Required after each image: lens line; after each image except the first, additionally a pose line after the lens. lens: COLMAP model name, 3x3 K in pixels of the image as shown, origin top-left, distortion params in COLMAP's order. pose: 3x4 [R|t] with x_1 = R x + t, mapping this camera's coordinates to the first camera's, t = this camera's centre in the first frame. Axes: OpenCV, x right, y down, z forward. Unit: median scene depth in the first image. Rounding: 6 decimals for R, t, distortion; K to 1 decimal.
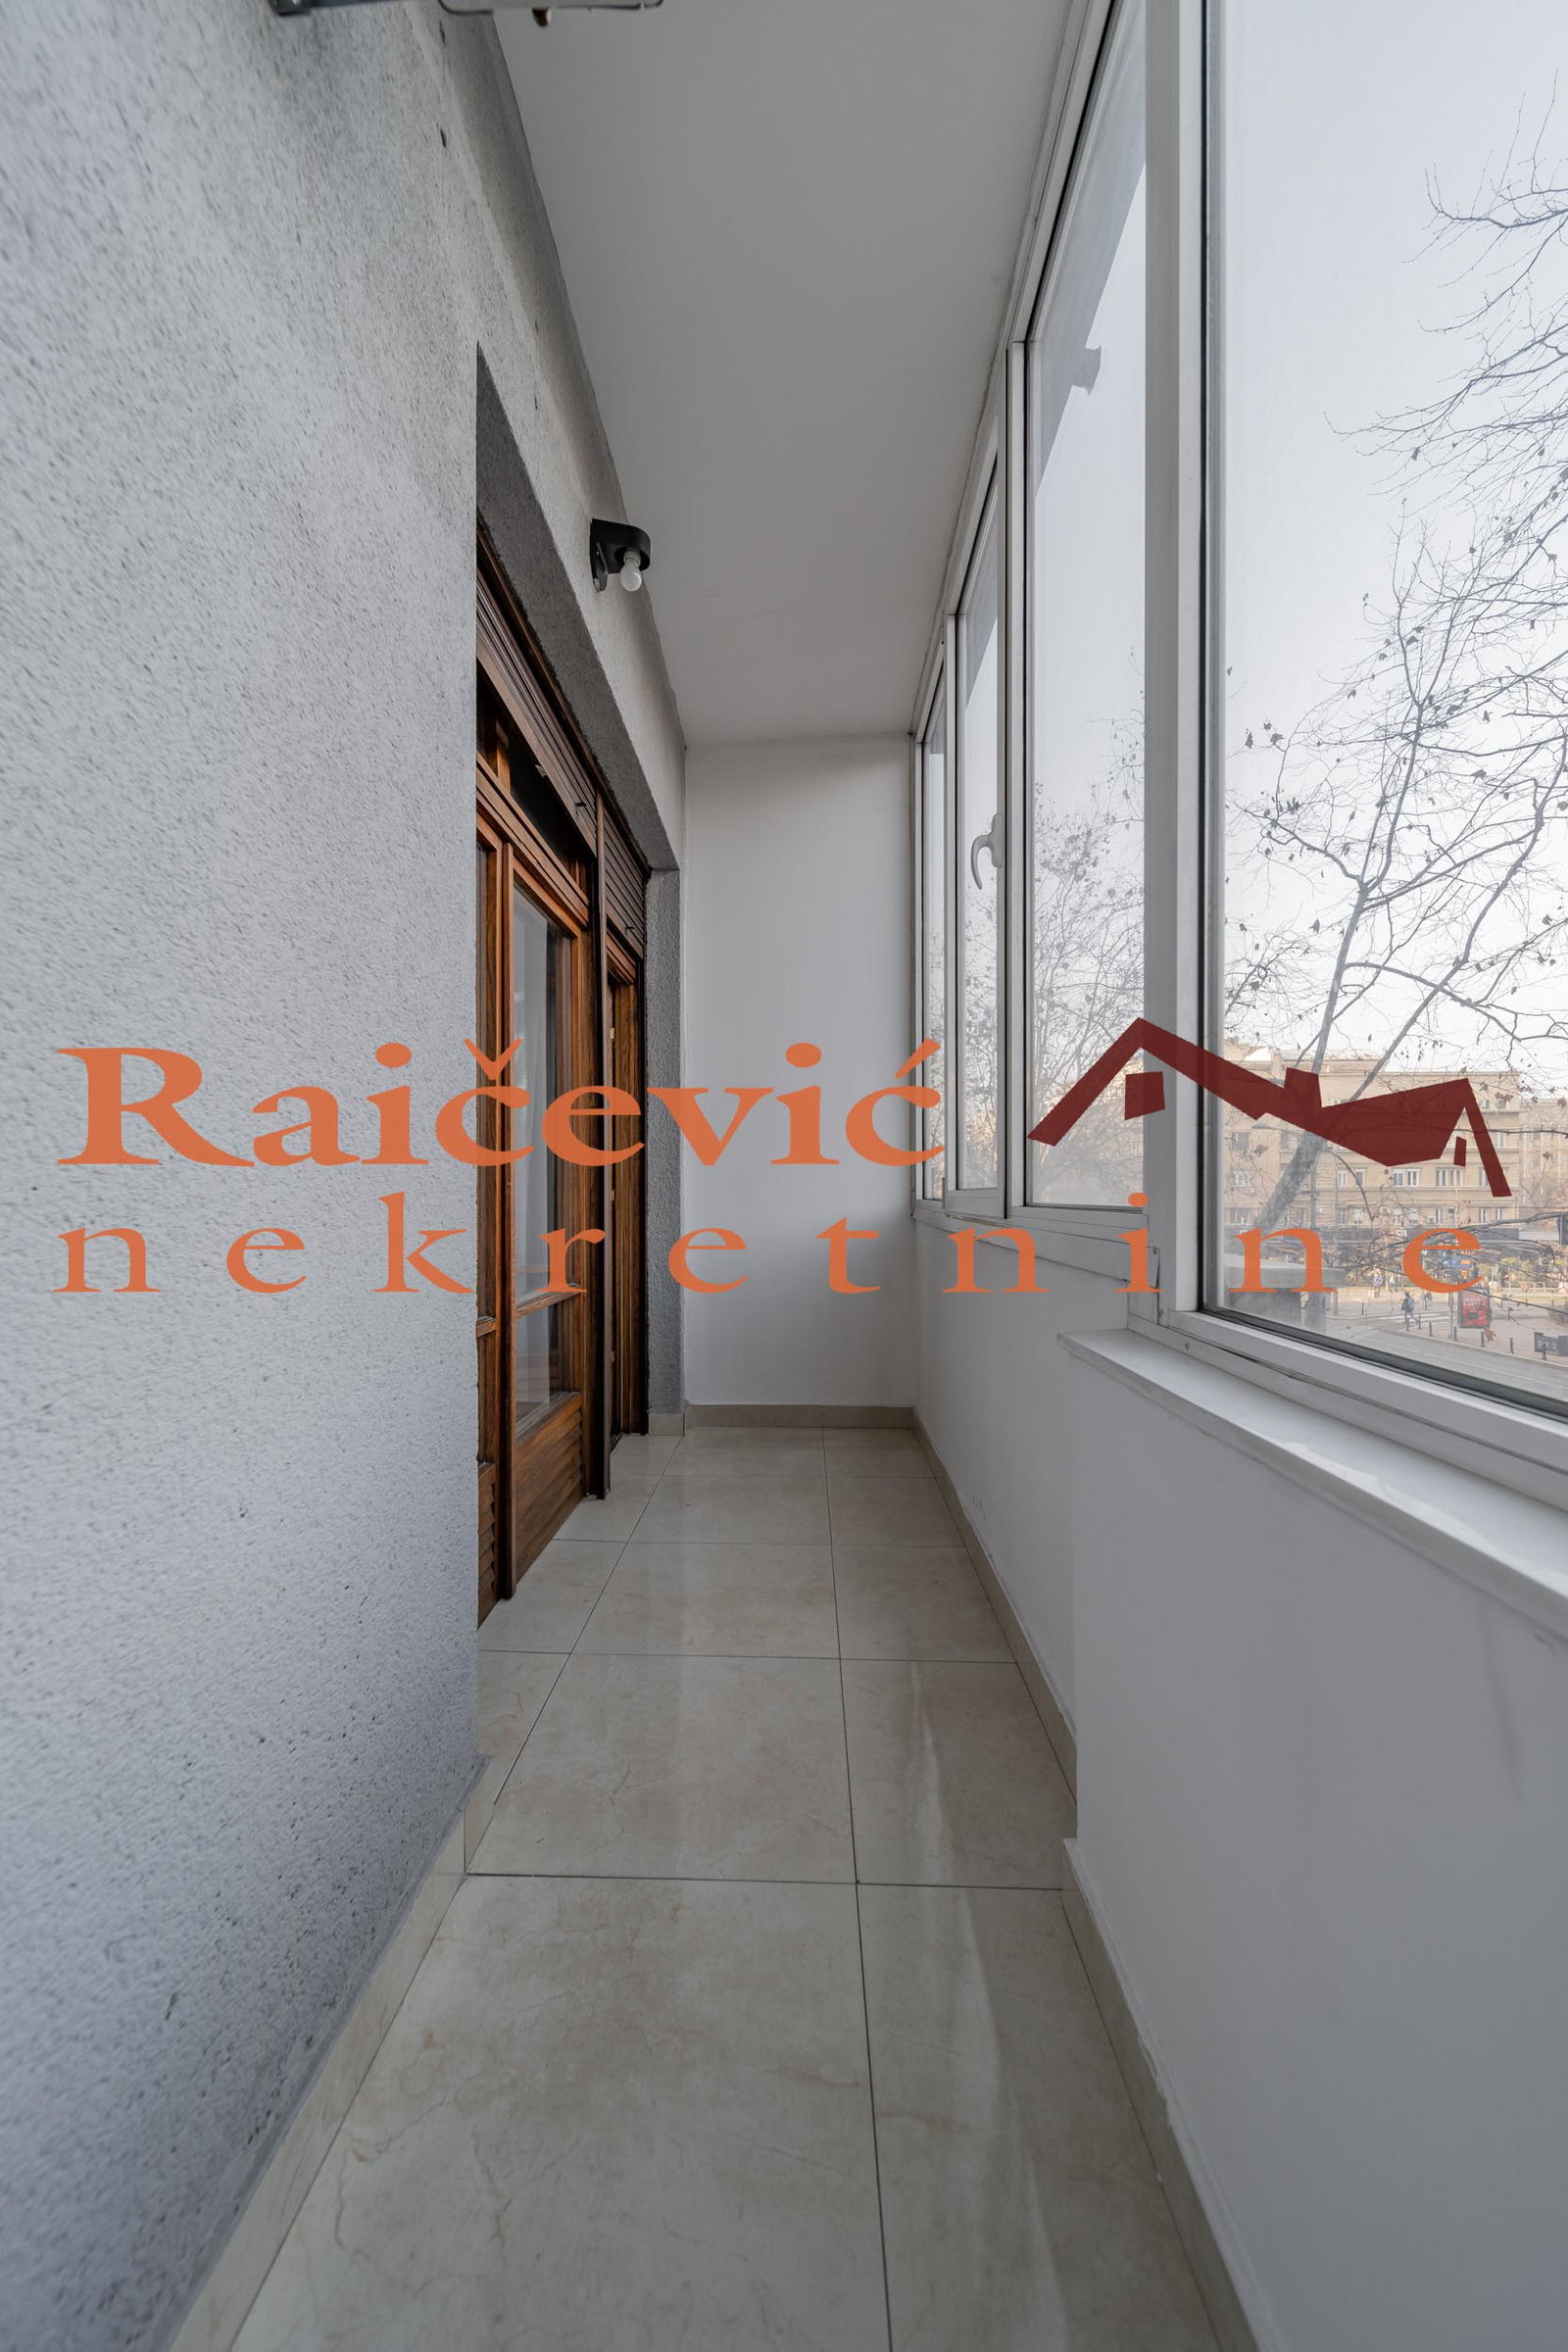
lens RADIAL K [[823.8, 0, 785.7], [0, 823.8, 1194.0], [0, 0, 1]] dist [-0.002000, -0.000491]
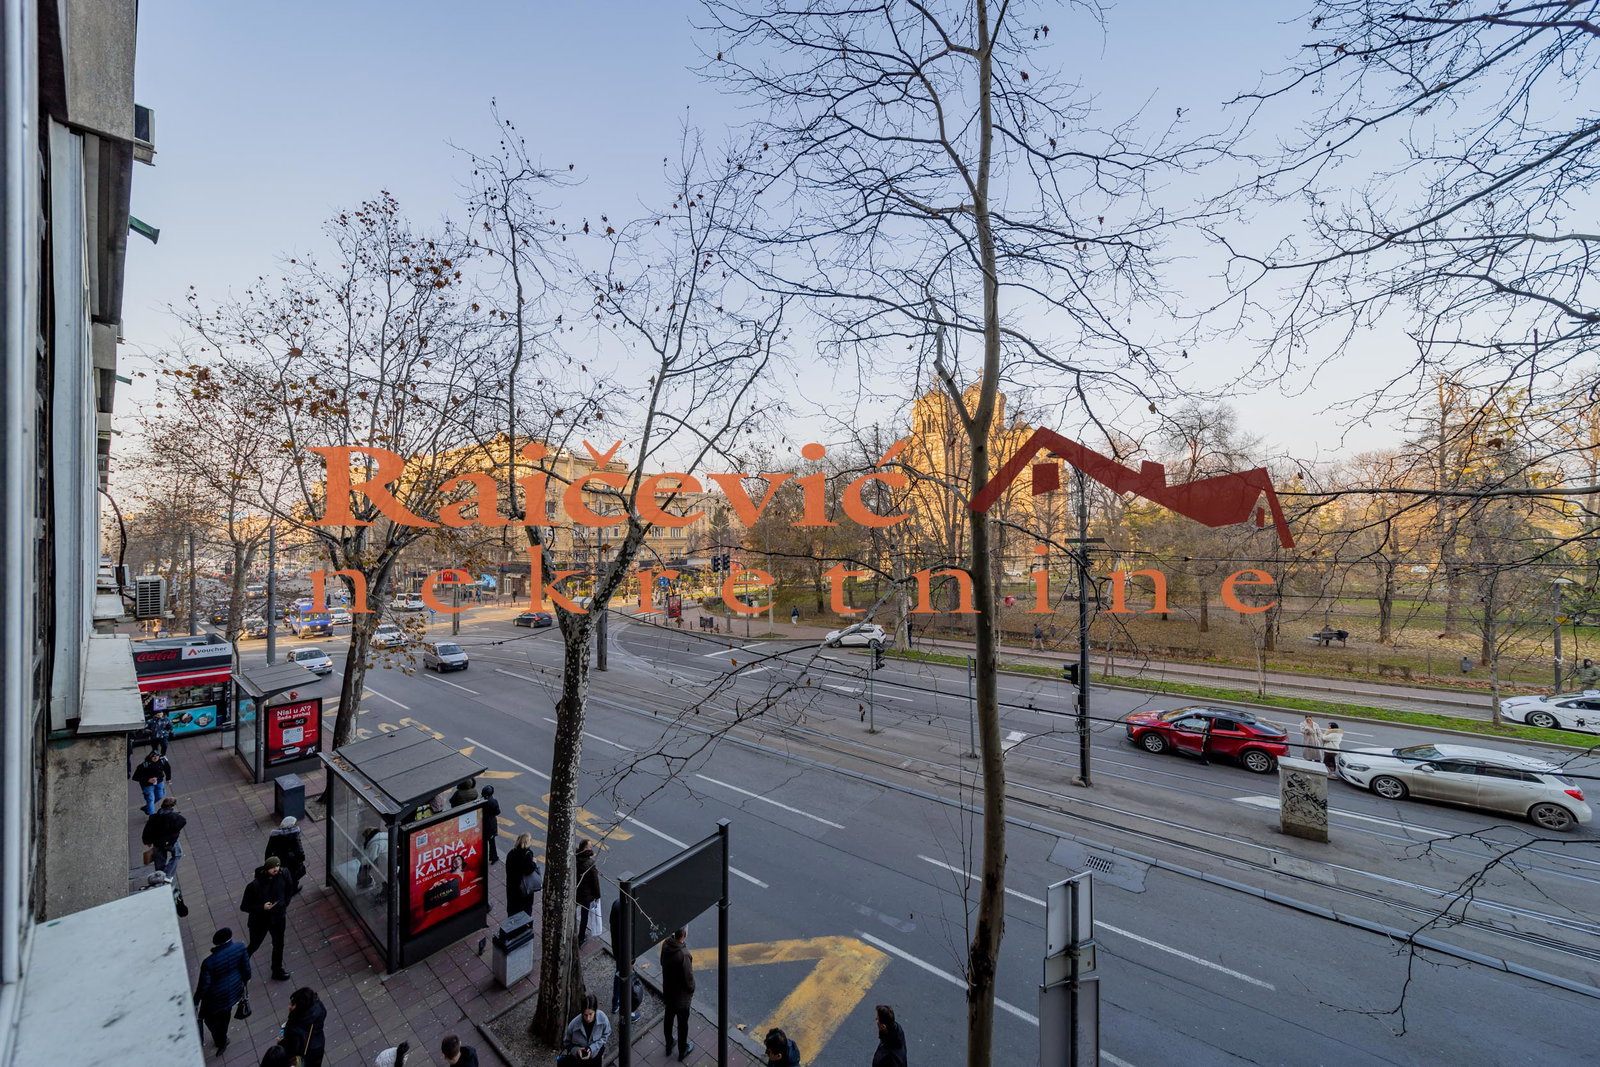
lens RADIAL K [[560.4, 0, 803.2], [0, 560.4, 541.5], [0, 0, 1]] dist [-0.002000, -0.000491]
pose [[0.597304, -0.001661, 0.802013, 0.062131], [0.003088, 0.999995, -0.000229, -0.056618], [-0.802009, 0.002613, 0.597306, 0.221095]]
